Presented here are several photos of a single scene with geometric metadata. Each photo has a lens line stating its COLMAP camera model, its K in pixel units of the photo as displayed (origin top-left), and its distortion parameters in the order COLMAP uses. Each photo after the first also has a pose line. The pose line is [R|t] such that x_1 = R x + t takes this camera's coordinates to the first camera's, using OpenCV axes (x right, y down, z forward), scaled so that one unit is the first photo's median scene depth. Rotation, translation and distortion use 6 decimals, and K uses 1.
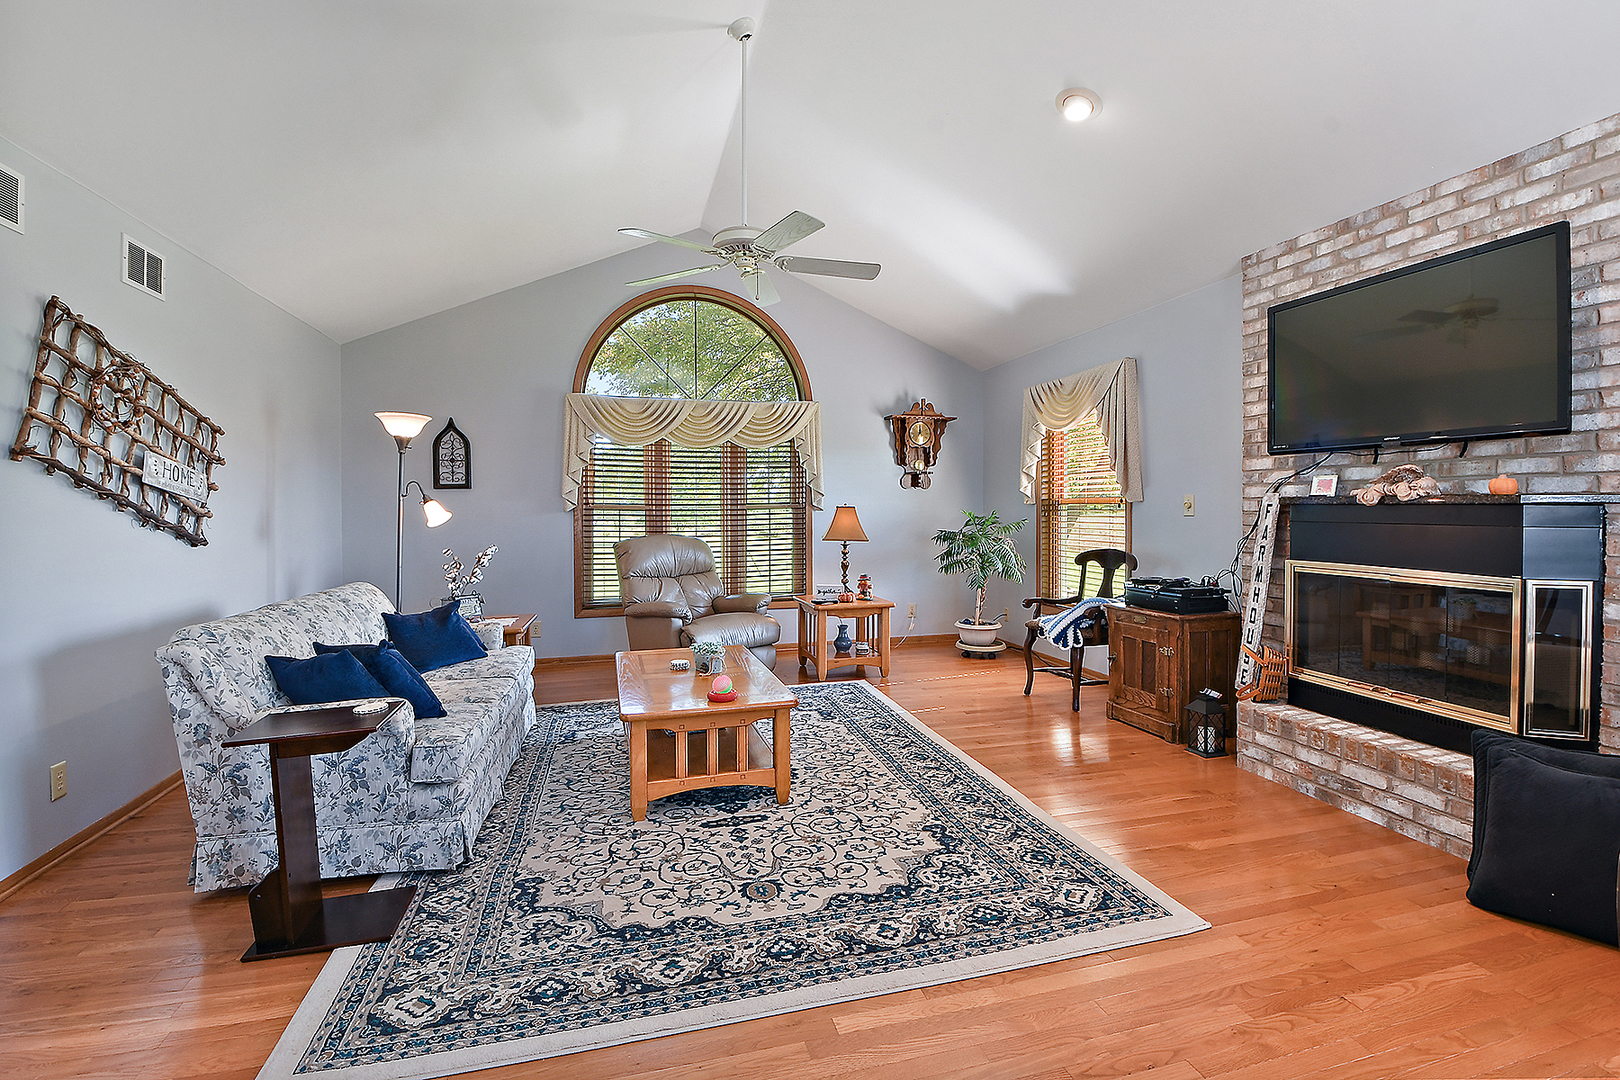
lens RADIAL K [[727.5, 0, 806.4], [0, 727.5, 520.5], [0, 0, 1]] dist [0.004700, -0.016119]
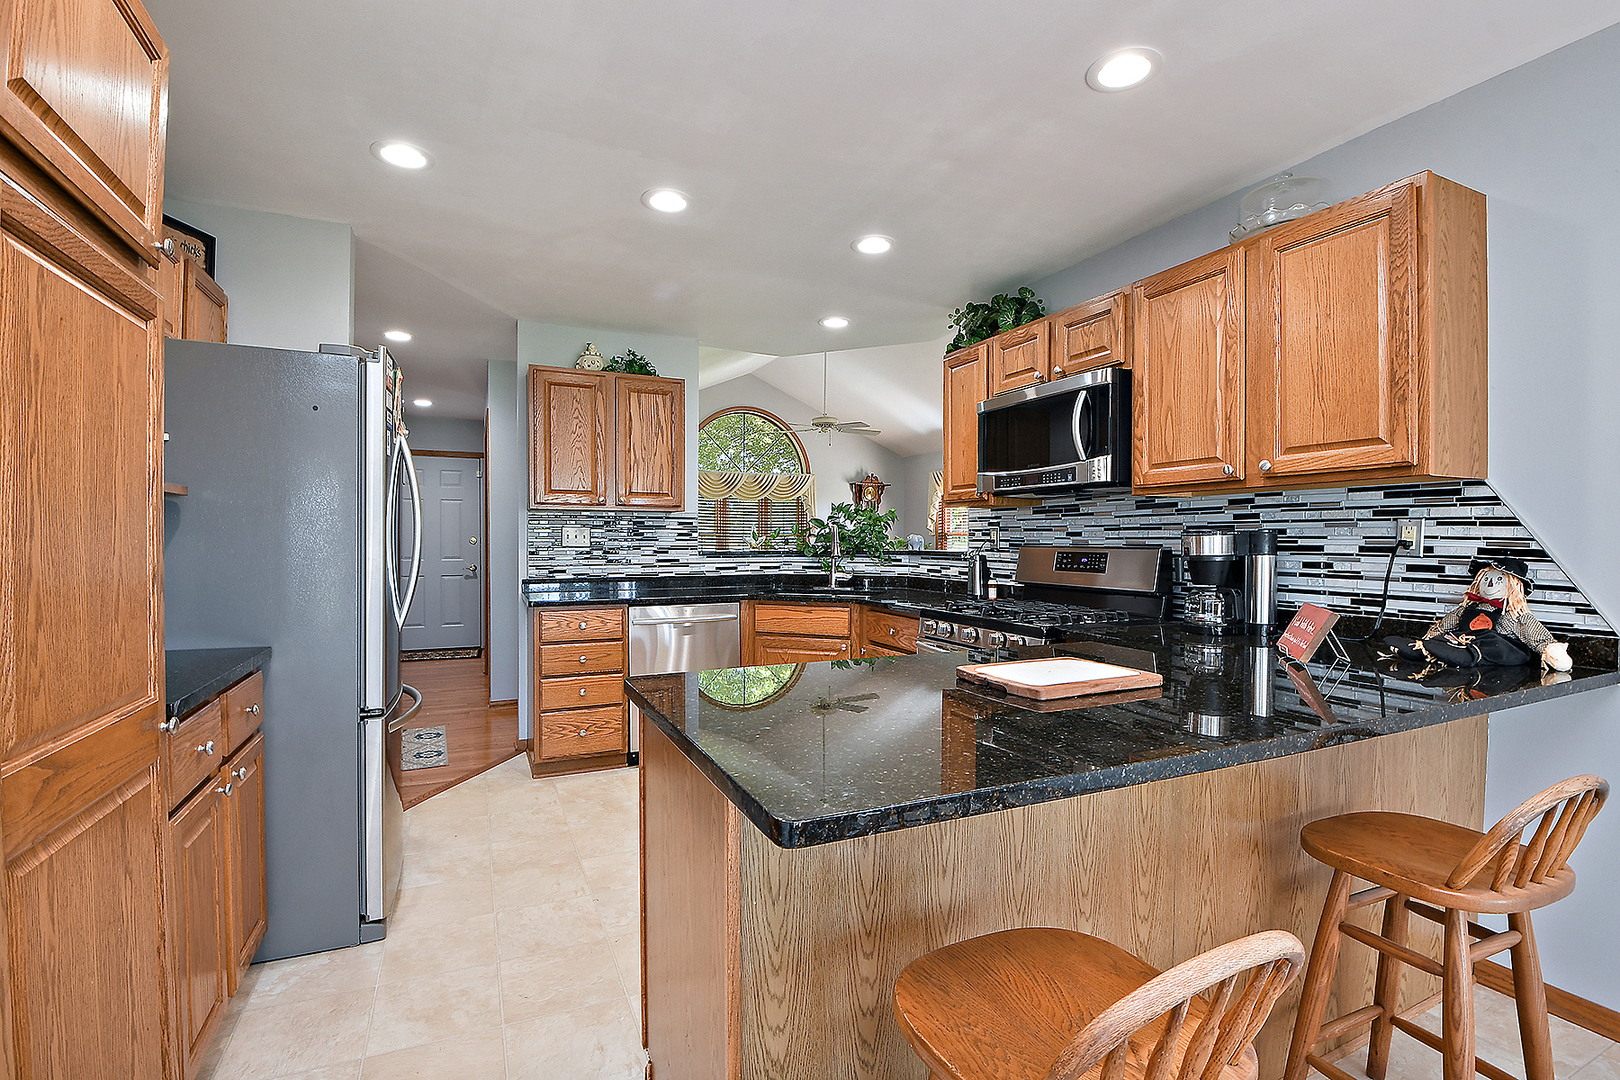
lens RADIAL K [[727.5, 0, 808.9], [0, 727.5, 553.3], [0, 0, 1]] dist [0.004700, -0.016119]
pose [[0.985787, -0.002363, 0.167986, -0.530873], [0.000461, 0.999935, 0.011358, 0.004403], [-0.168002, -0.011119, 0.985724, -1.298911]]
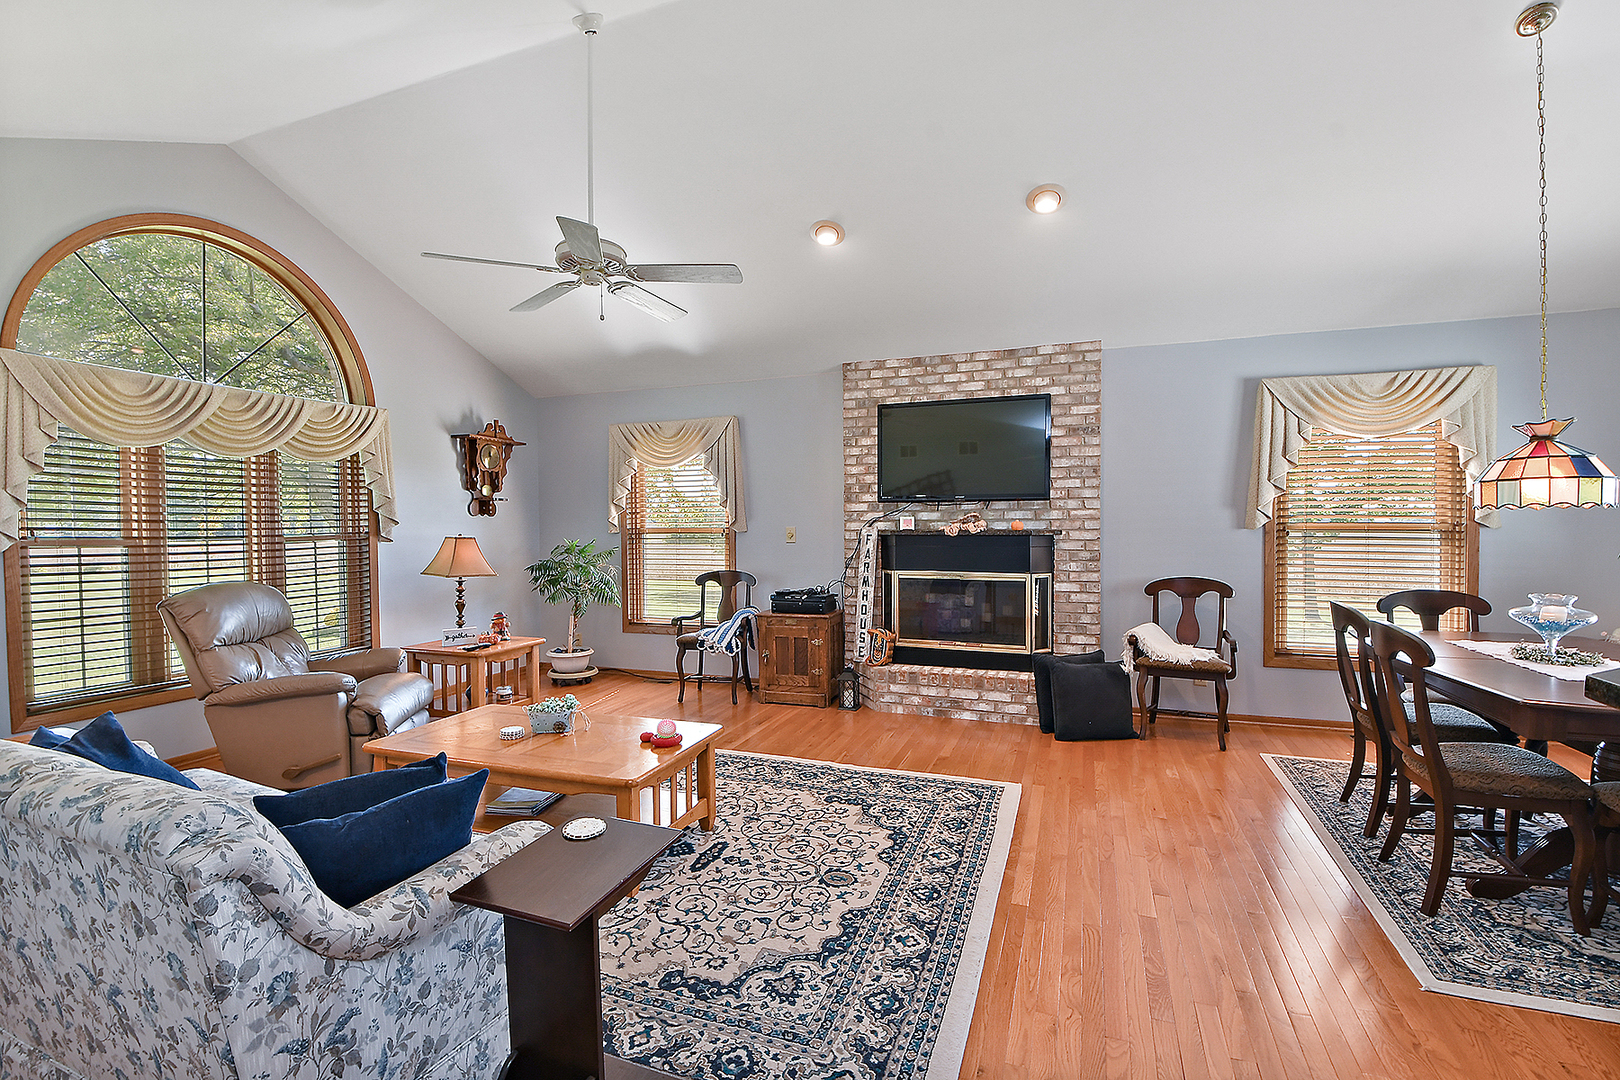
lens RADIAL K [[727.5, 0, 805.7], [0, 727.5, 545.4], [0, 0, 1]] dist [0.004700, -0.016119]
pose [[0.580510, -0.020265, 0.814001, -0.707234], [0.017069, 0.999773, 0.012717, -0.022697], [-0.814074, 0.006512, 0.580724, 0.257972]]
